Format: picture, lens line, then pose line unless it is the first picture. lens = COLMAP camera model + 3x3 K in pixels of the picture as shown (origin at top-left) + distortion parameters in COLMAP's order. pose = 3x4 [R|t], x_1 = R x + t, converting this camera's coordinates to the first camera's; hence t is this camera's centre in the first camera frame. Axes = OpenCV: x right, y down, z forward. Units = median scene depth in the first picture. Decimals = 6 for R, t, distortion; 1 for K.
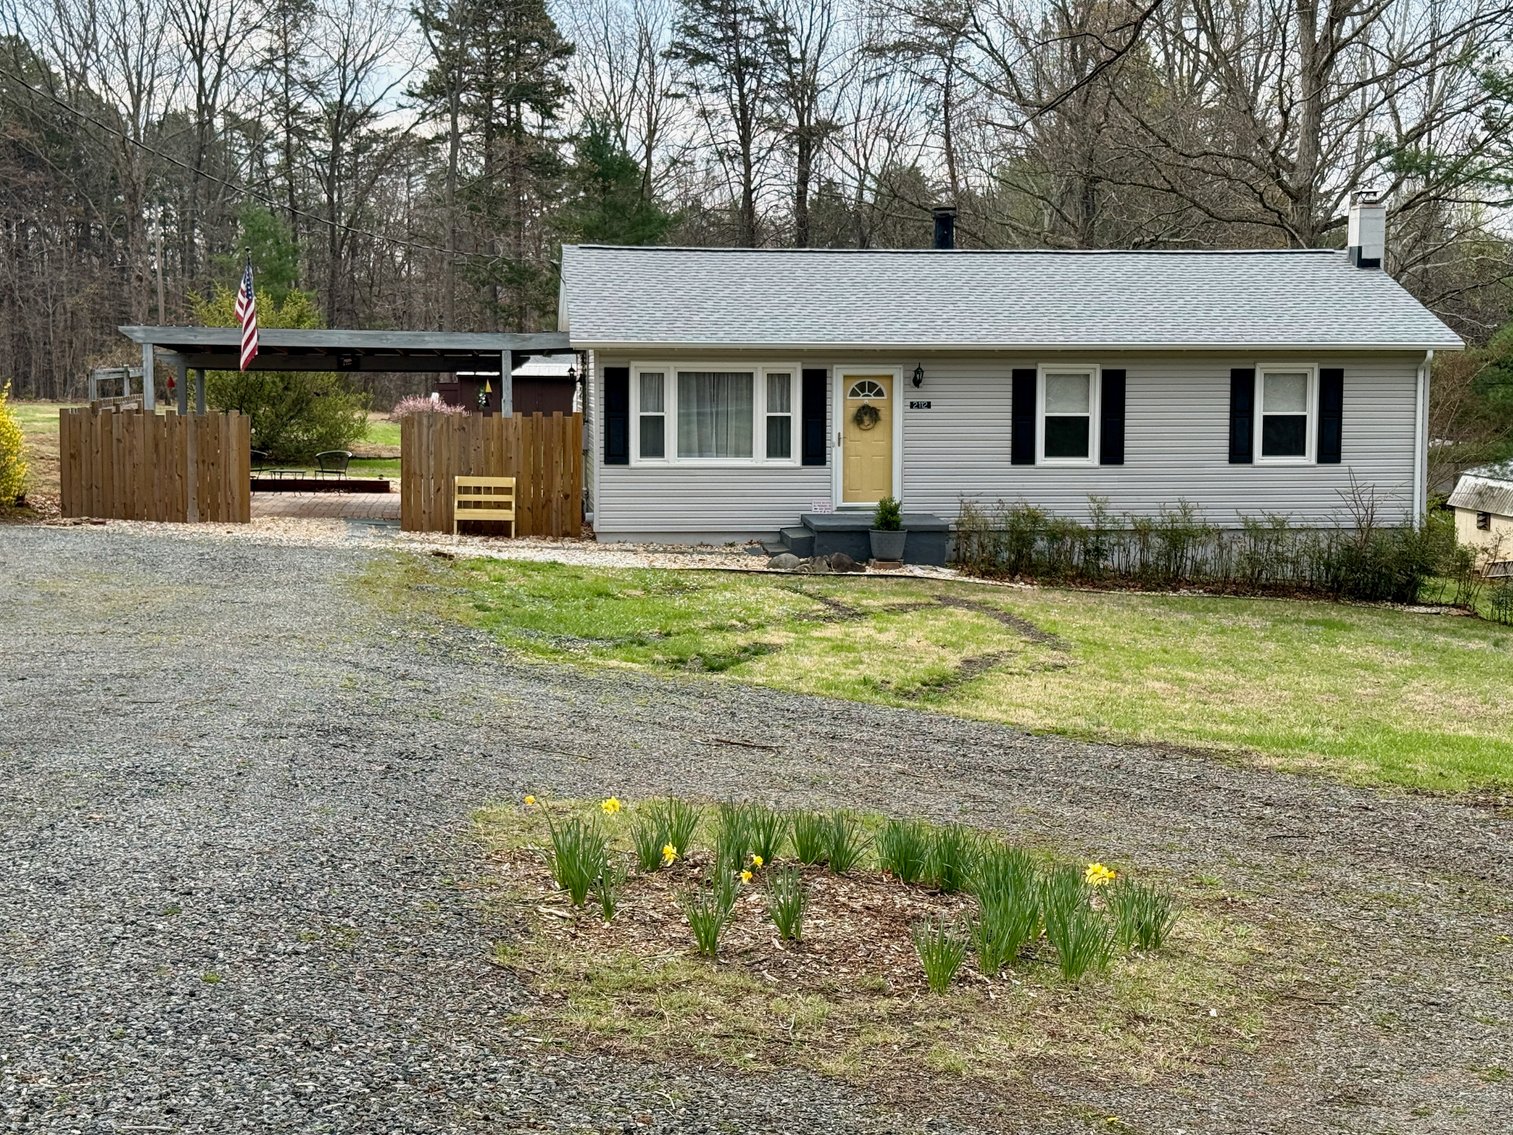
lens RADIAL K [[2219.6, 0, 756.5], [0, 2219.6, 567.5], [0, 0, 1]] dist [0.103254, -0.028204]
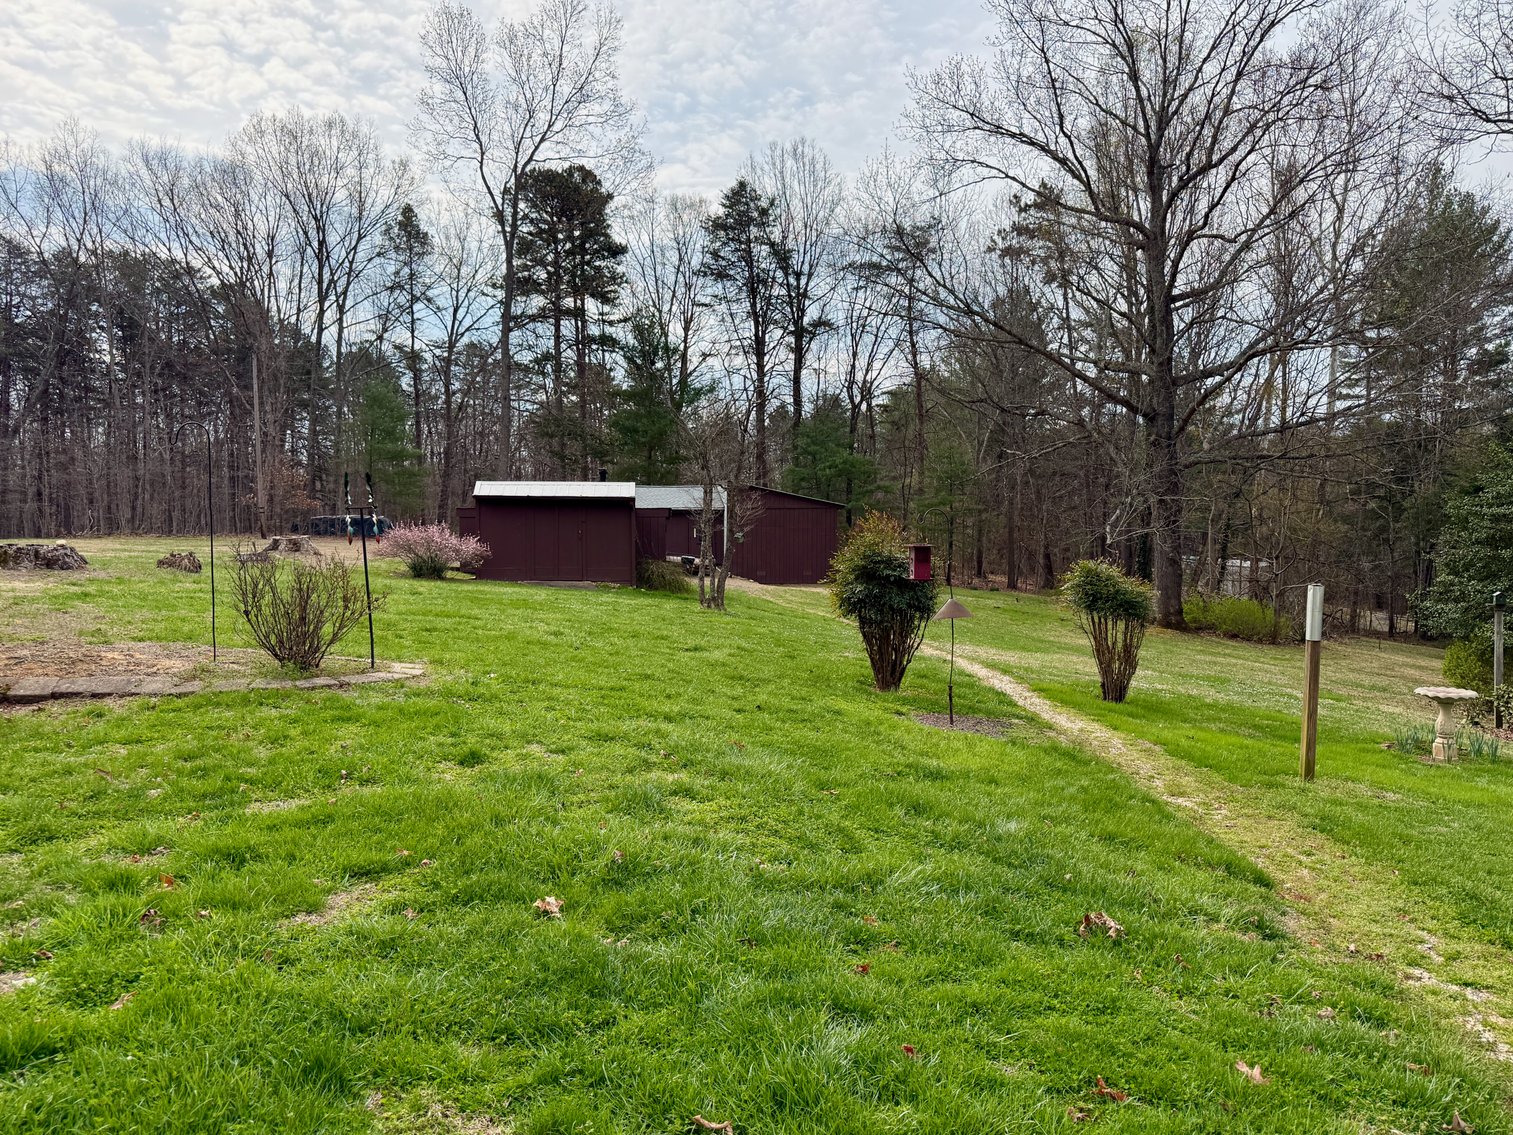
lens RADIAL K [[1101.2, 0, 756.5], [0, 1101.2, 567.5], [0, 0, 1]] dist [0.098231, -0.086224]
pose [[0.999422, -0.004842, 0.033661, -0.107477], [0.006336, 0.998993, -0.044423, -0.098434], [-0.033412, 0.044611, 0.998446, 1.336811]]
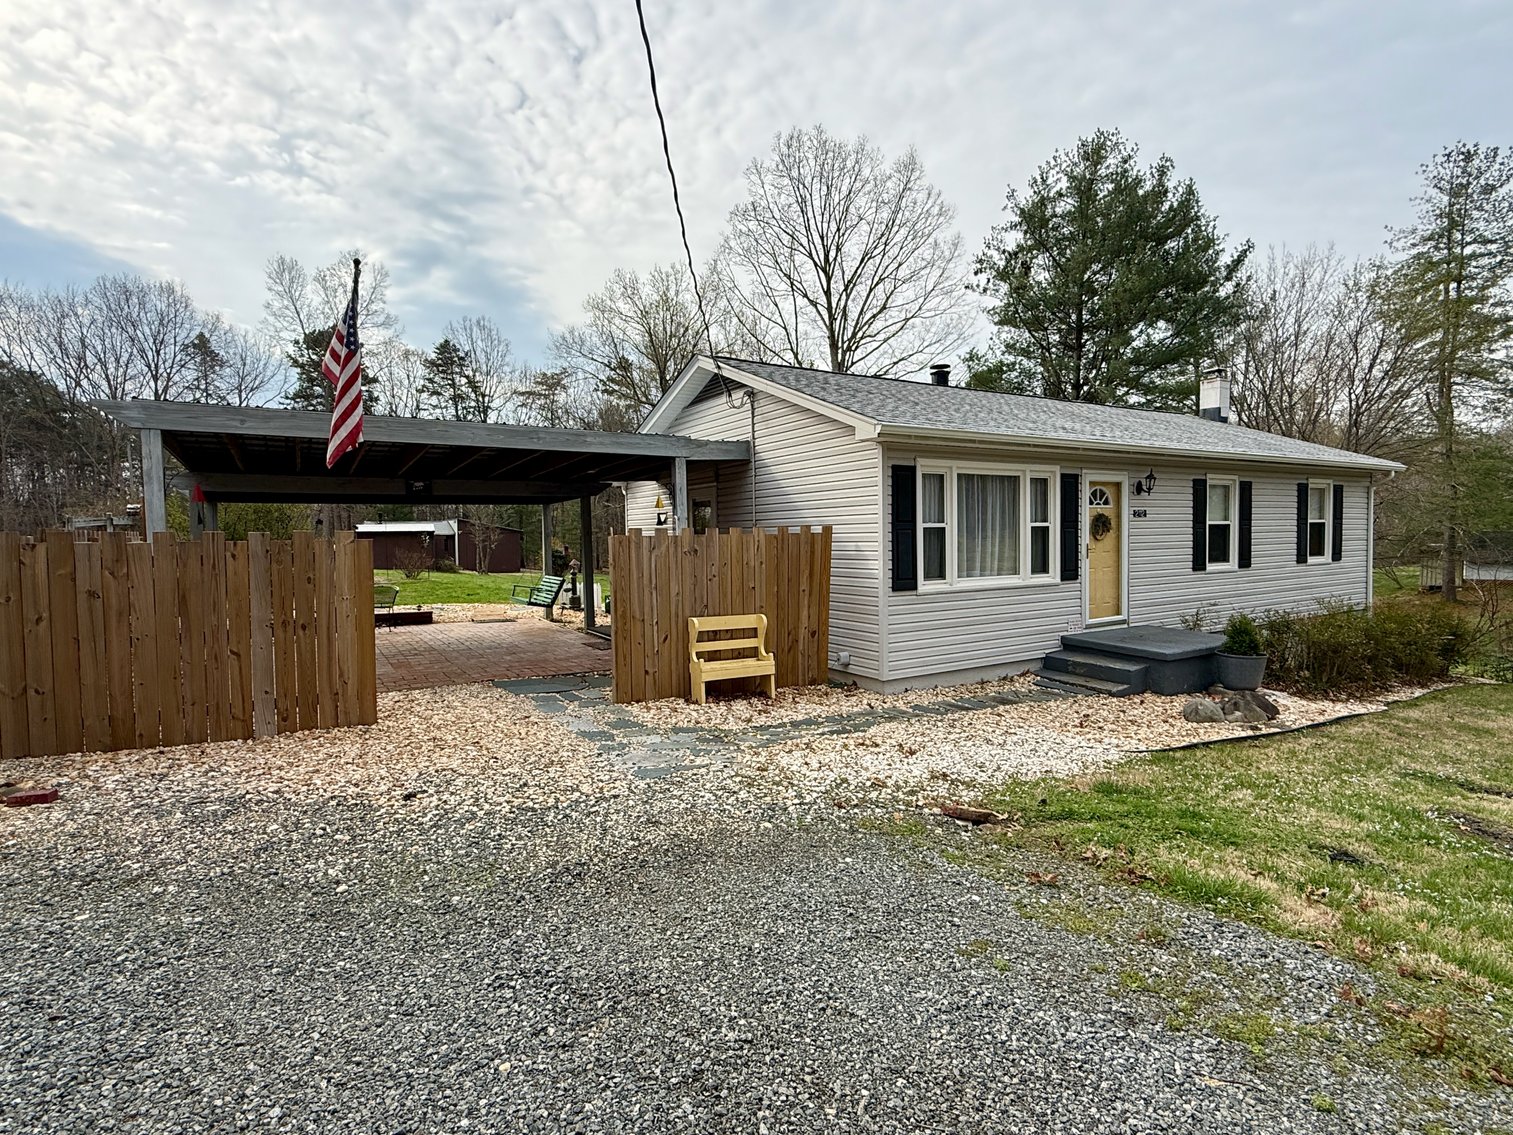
lens RADIAL K [[757.7, 0, 756.5], [0, 757.7, 567.5], [0, 0, 1]] dist [0.001291, -0.000116]
pose [[0.907525, -0.036862, 0.418378, -0.217025], [0.056949, 0.997741, -0.035621, -0.047385], [-0.416120, 0.056153, 0.907574, 0.770374]]
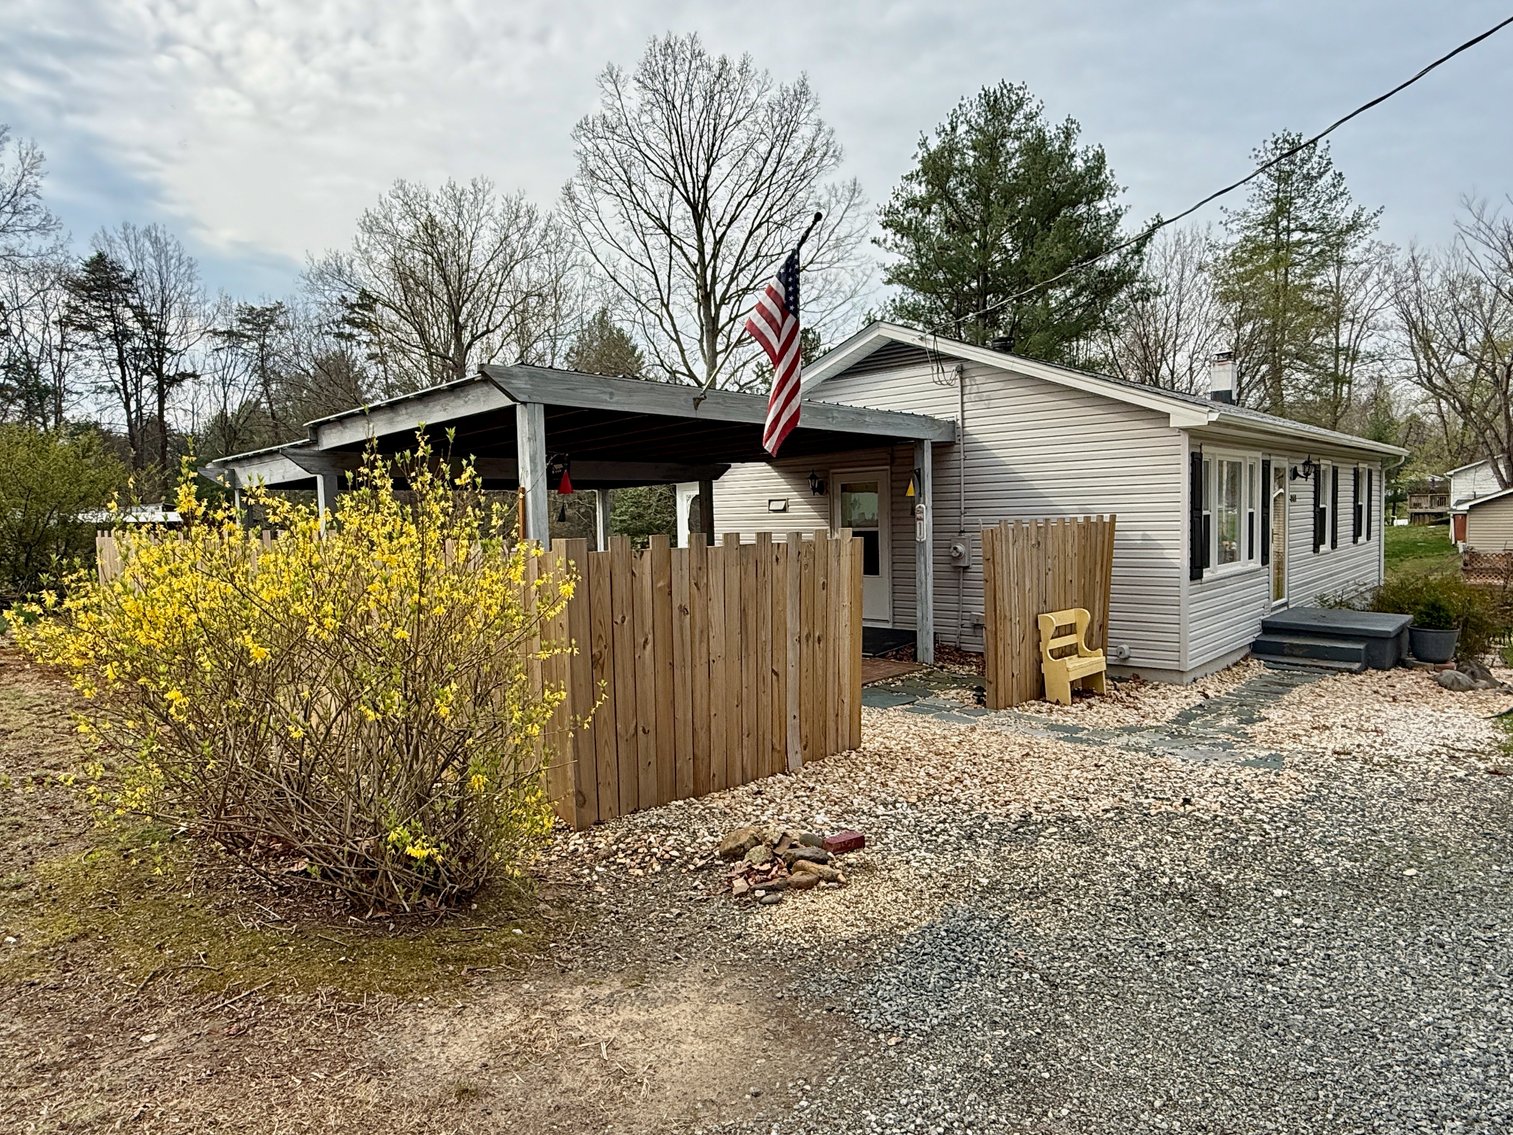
lens RADIAL K [[915.4, 0, 756.5], [0, 915.4, 567.5], [0, 0, 1]] dist [0.004846, 0.001445]
pose [[0.754201, -0.063532, 0.653563, -0.378589], [0.089192, 0.995996, -0.006107, -0.061252], [-0.650558, 0.062898, 0.756847, 0.847644]]
